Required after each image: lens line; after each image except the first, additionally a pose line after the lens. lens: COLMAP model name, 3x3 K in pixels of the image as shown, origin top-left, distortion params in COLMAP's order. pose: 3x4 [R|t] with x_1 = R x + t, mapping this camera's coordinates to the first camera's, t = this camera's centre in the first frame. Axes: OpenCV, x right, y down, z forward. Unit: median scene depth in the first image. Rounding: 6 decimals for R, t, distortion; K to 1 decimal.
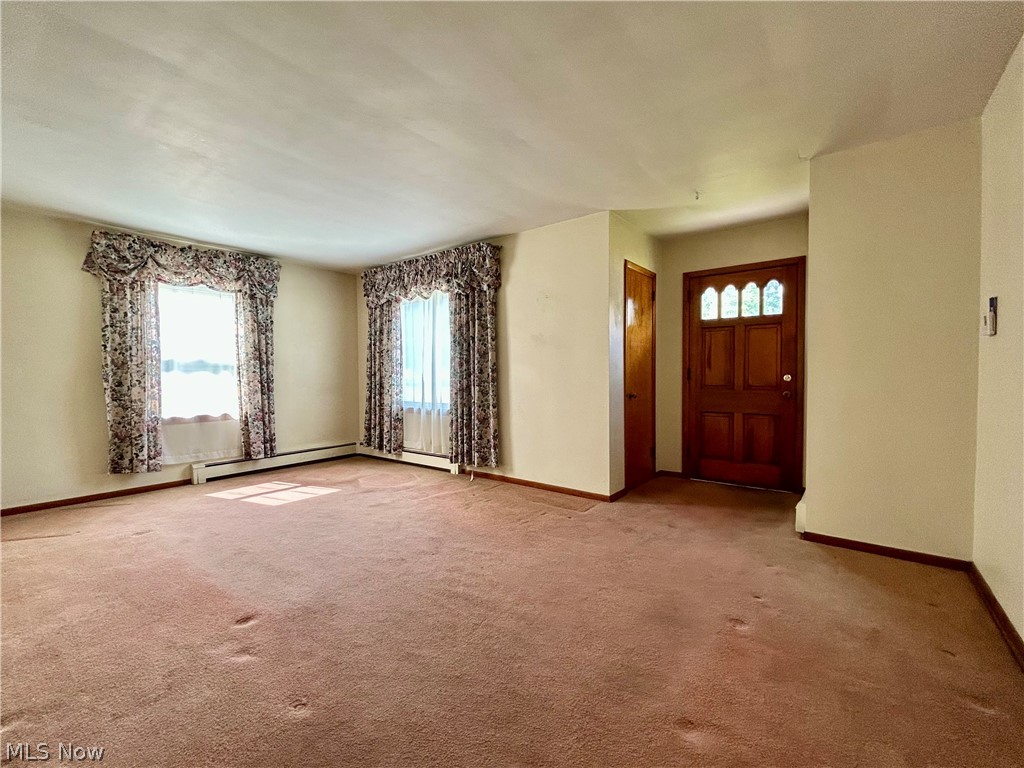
lens RADIAL K [[405.5, 0, 505.8], [0, 405.5, 385.9], [0, 0, 1]] dist [0.000137, -0.000217]
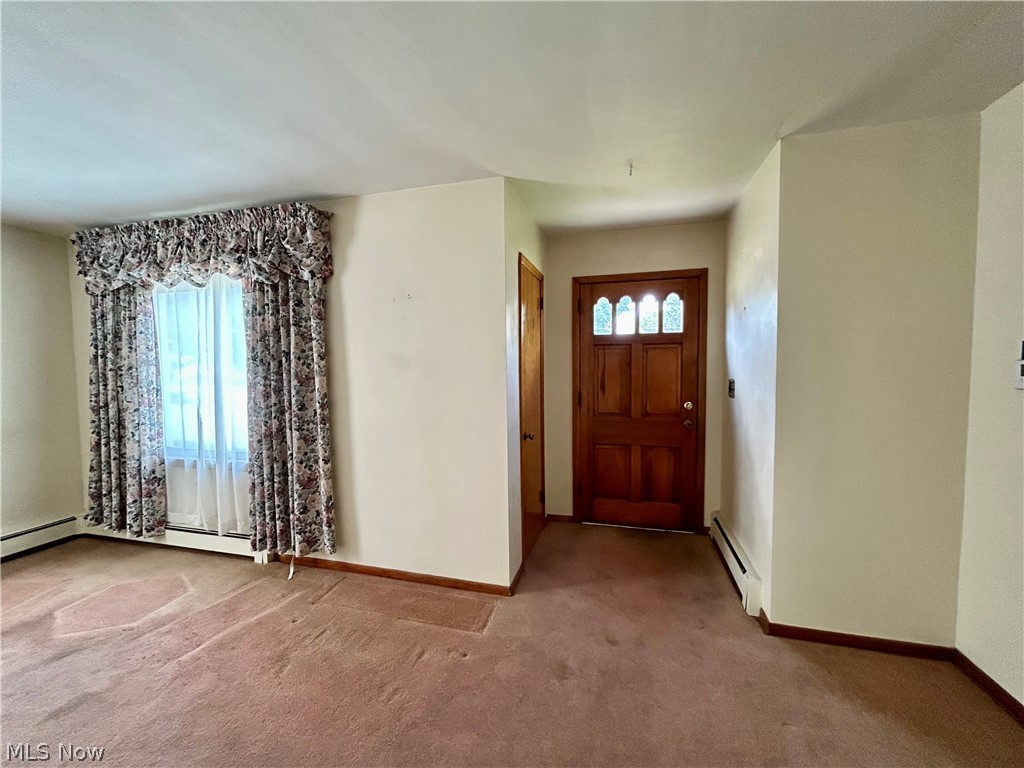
lens RADIAL K [[405.5, 0, 504.1], [0, 405.5, 384.6], [0, 0, 1]] dist [0.000137, -0.000217]
pose [[0.923374, -0.023719, 0.383168, -0.011876], [0.021374, 0.999718, 0.010376, -0.071208], [-0.383306, -0.001391, 0.923620, 0.291725]]
